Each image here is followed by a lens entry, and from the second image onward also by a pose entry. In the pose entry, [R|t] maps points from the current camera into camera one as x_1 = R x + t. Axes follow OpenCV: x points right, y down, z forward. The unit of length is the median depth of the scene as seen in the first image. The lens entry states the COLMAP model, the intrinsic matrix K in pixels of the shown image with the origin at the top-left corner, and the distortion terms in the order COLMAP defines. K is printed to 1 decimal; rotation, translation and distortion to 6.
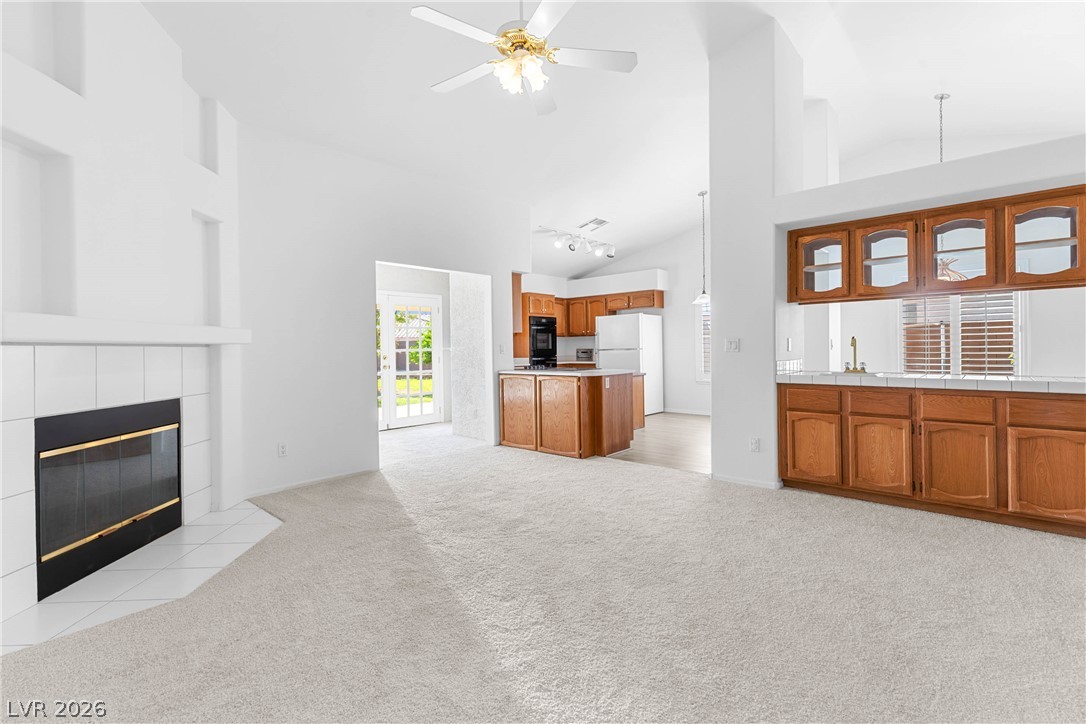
lens RADIAL K [[494.5, 0, 545.1], [0, 494.5, 344.9], [0, 0, 1]] dist [0.002752, -0.000101]
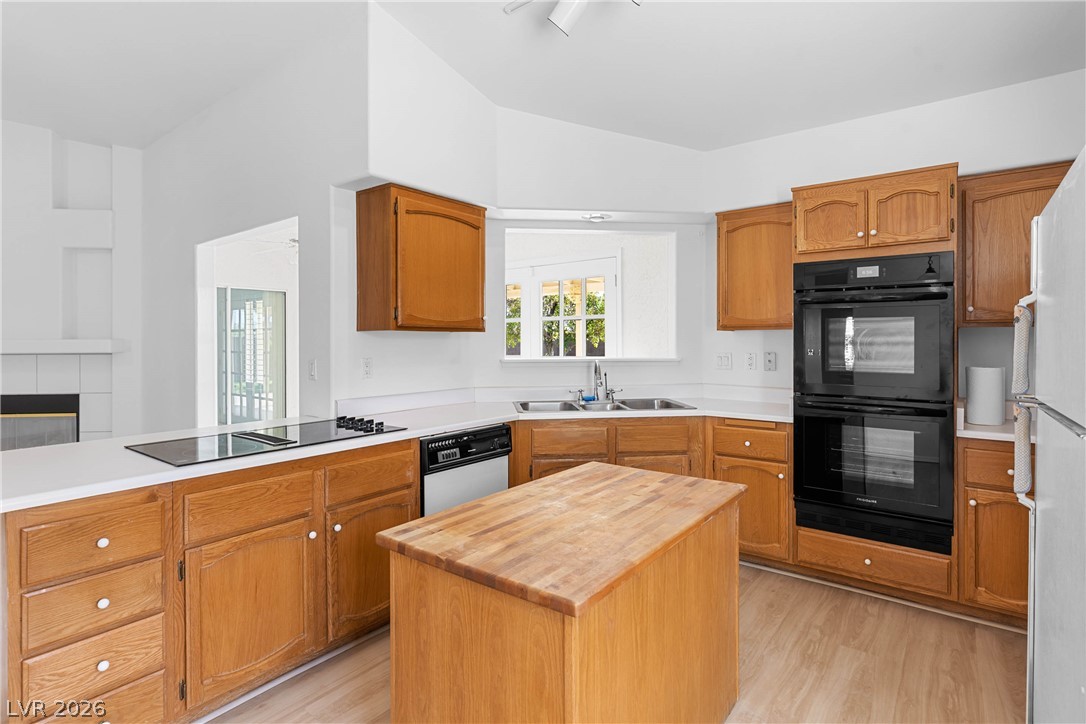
lens RADIAL K [[540.4, 0, 545.5], [0, 540.4, 336.6], [0, 0, 1]] dist [0.000468, 0.000292]
pose [[0.070156, 0.007054, -0.997511, 0.533306], [0.009407, 0.999926, 0.007733, -0.030346], [0.997492, -0.009926, 0.070085, 1.472726]]
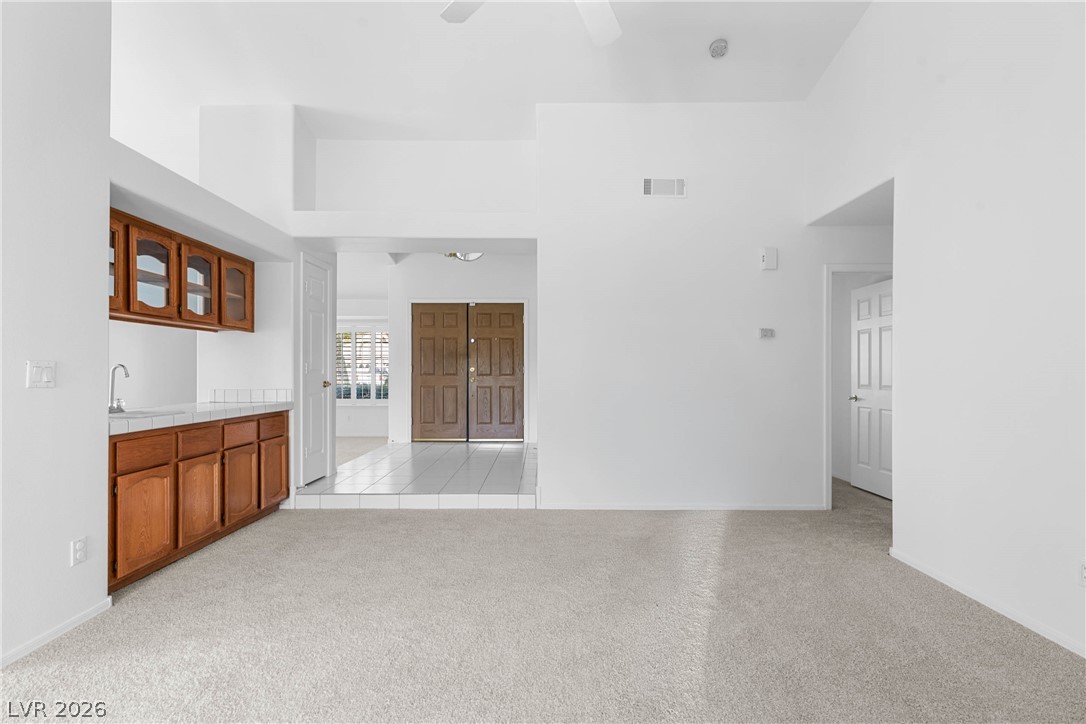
lens RADIAL K [[483.1, 0, 557.1], [0, 483.1, 373.8], [0, 0, 1]] dist [0.000254, 0.000042]
pose [[-0.665840, 0.011077, 0.746012, -0.298748], [0.002916, 0.999921, -0.012245, 0.006916], [-0.746089, -0.005978, -0.665820, 0.806483]]
